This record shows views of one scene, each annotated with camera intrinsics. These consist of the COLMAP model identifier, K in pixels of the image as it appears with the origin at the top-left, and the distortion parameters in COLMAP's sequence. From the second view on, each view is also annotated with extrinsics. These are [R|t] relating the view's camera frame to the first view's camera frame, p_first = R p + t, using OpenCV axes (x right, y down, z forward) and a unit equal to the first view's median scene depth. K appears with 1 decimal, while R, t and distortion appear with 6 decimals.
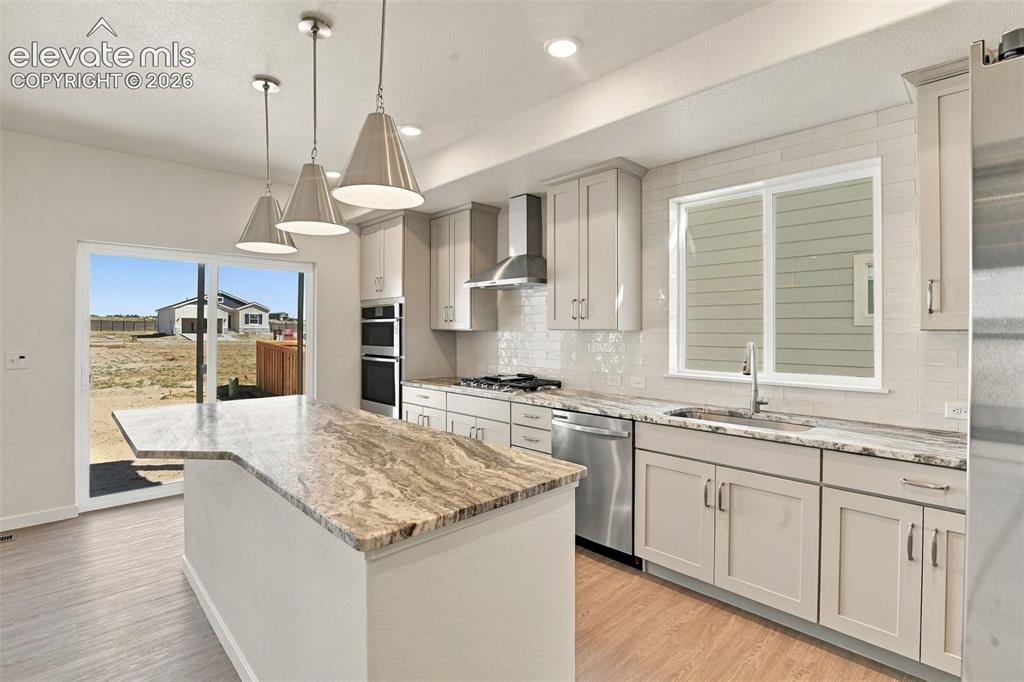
lens RADIAL K [[479.1, 0, 527.4], [0, 479.1, 330.4], [0, 0, 1]] dist [-0.038928, 0.008643]
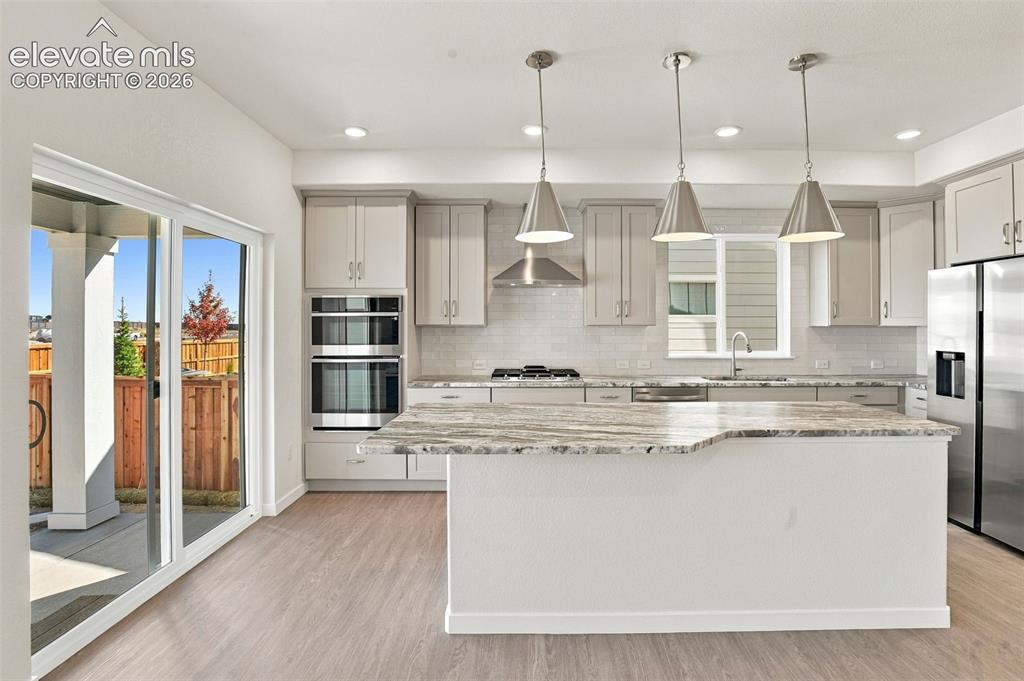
lens RADIAL K [[479.1, 0, 520.5], [0, 479.1, 322.5], [0, 0, 1]] dist [-0.038928, 0.008643]
pose [[0.710689, 0.005259, 0.703486, -1.386471], [-0.000261, 0.999974, -0.007212, 0.000332], [-0.703506, 0.004942, 0.710672, 0.410365]]
